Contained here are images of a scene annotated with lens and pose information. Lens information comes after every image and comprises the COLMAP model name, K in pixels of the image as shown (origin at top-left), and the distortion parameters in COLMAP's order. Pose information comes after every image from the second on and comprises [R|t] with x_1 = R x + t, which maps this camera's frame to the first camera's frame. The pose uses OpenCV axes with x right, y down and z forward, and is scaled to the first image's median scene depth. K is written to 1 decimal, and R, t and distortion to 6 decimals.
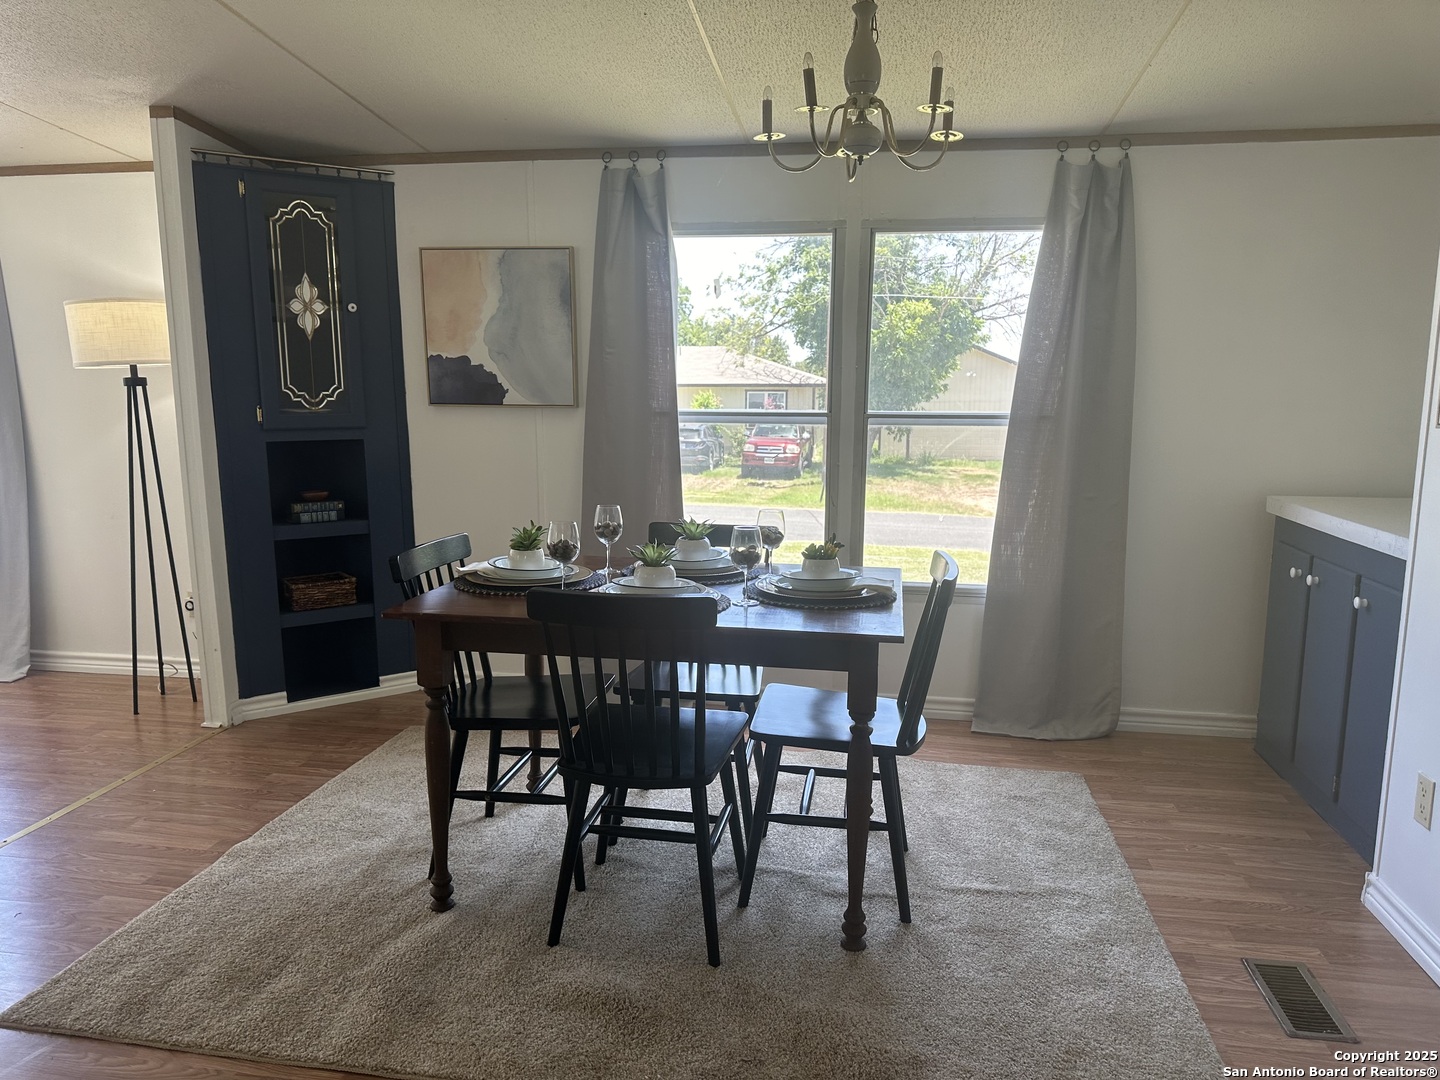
lens RADIAL K [[1028.3, 0, 719.6], [0, 1028.3, 548.2], [0, 0, 1]] dist [0.033540, -0.040915]
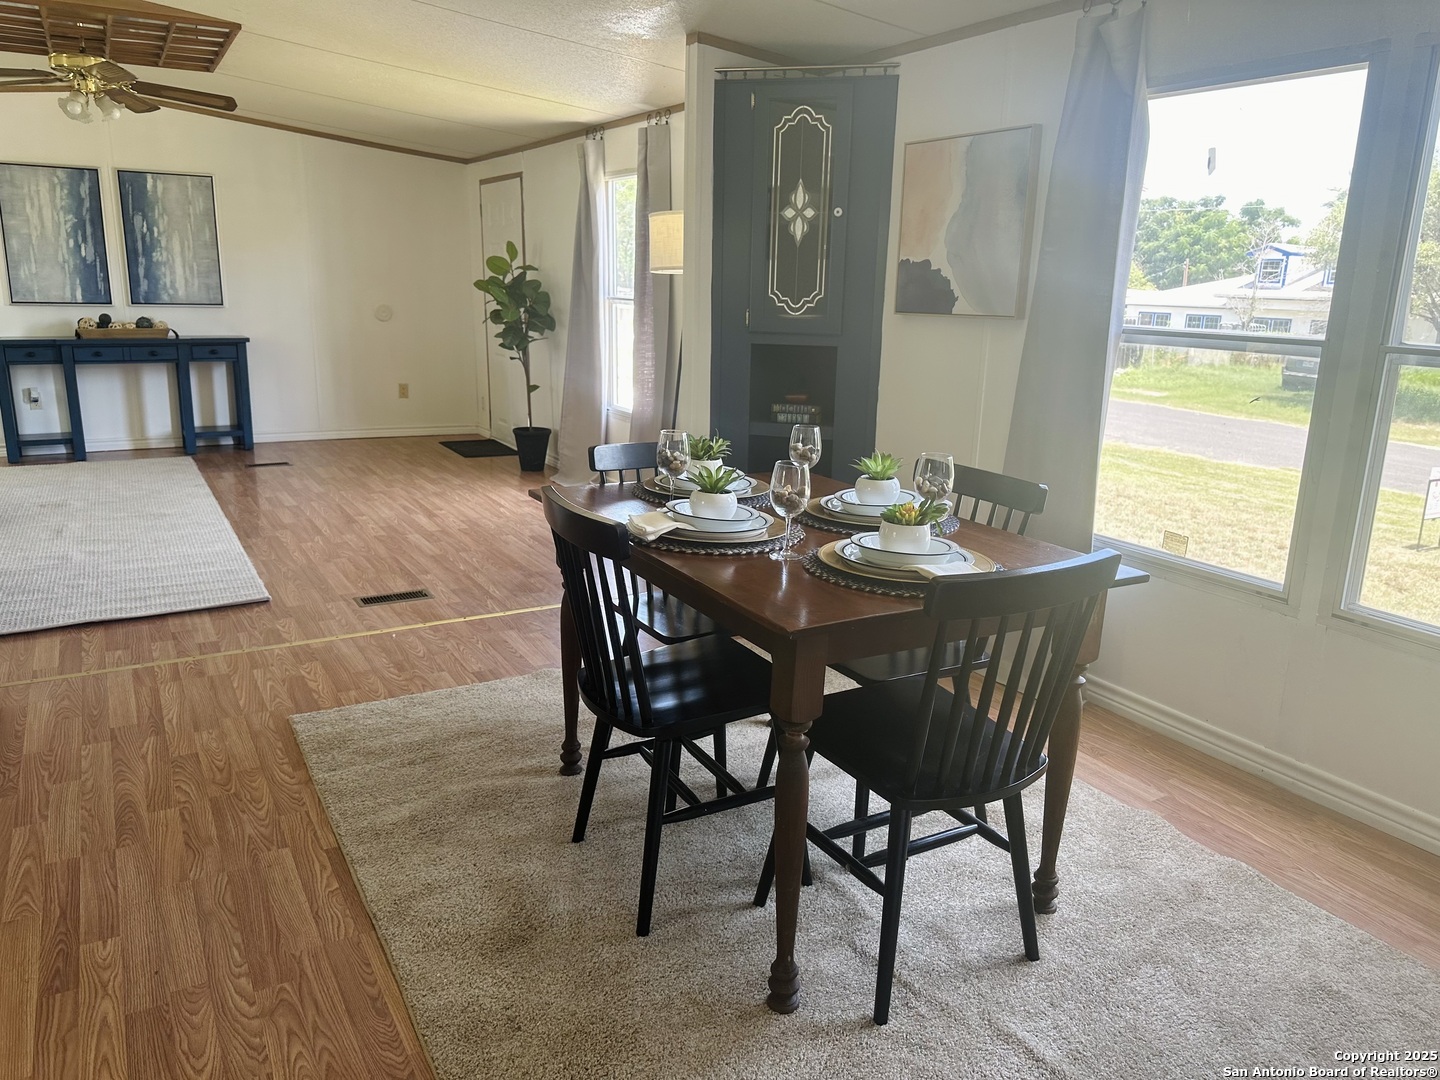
lens RADIAL K [[1028.4, 0, 711.6], [0, 1028.4, 537.9], [0, 0, 1]] dist [0.029922, -0.038887]
pose [[0.637197, 0.197657, -0.744924, 0.390403], [-0.148218, 0.979939, 0.133232, -0.039546], [0.756314, 0.025516, 0.653711, 0.271434]]
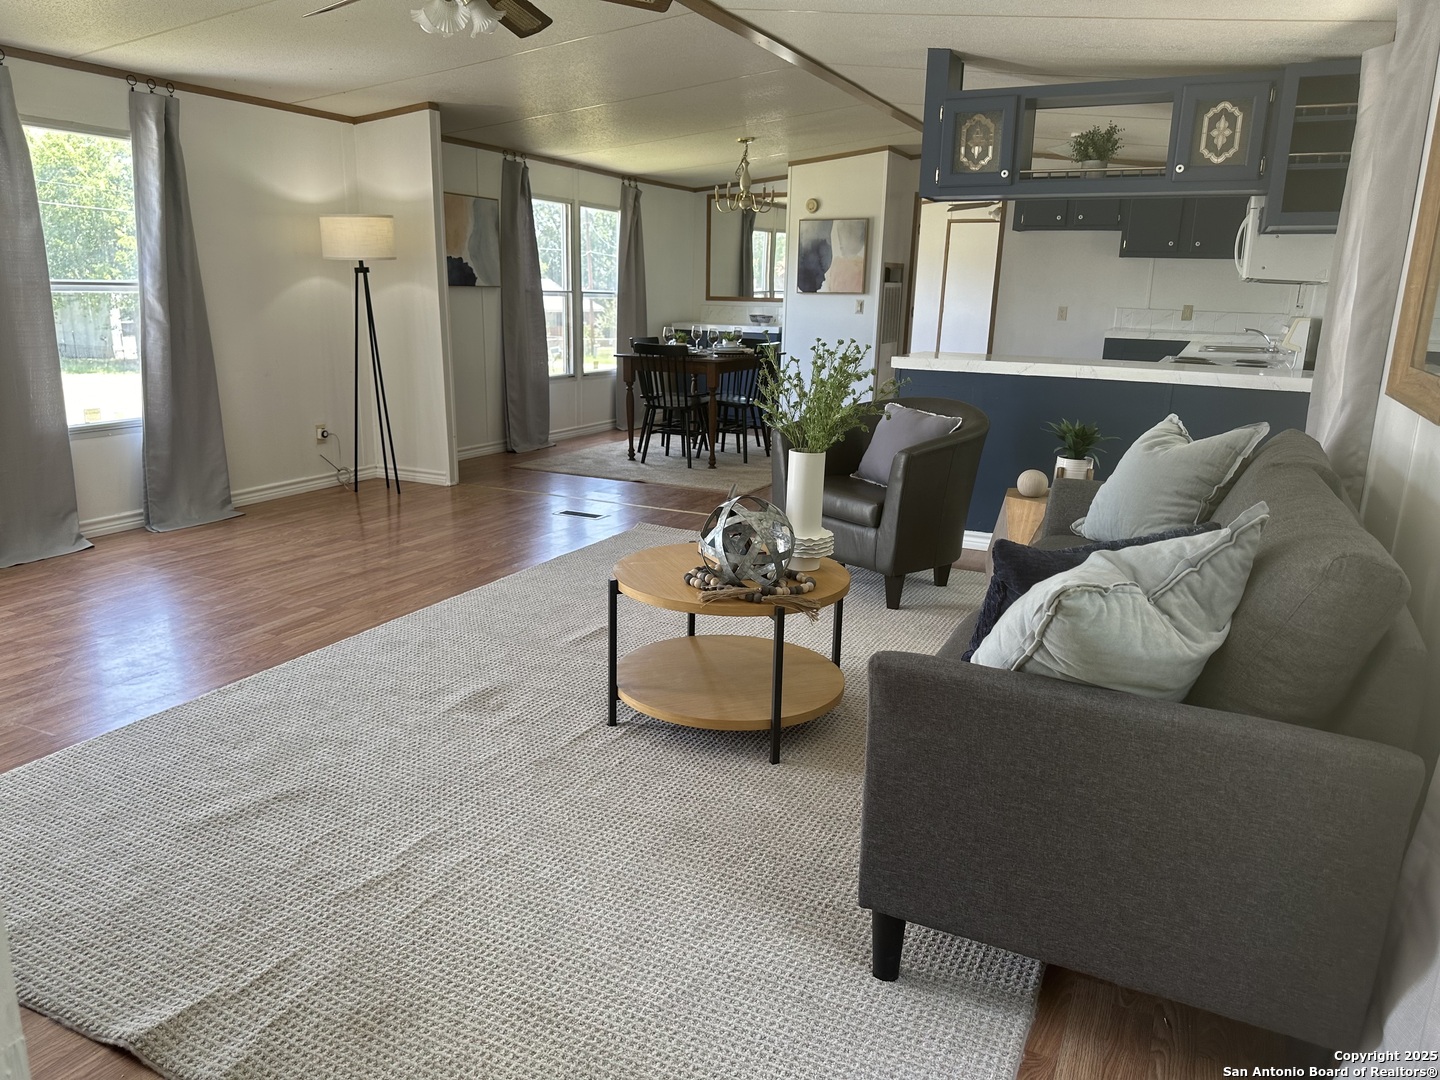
lens RADIAL K [[1013.4, 0, 708.3], [0, 1013.4, 542.2], [0, 0, 1]] dist [0.055790, -0.085383]
pose [[0.294750, -0.232150, 0.926946, -1.932020], [0.142805, 0.969849, 0.197485, -0.003024], [-0.944843, 0.074164, 0.319015, 0.106750]]
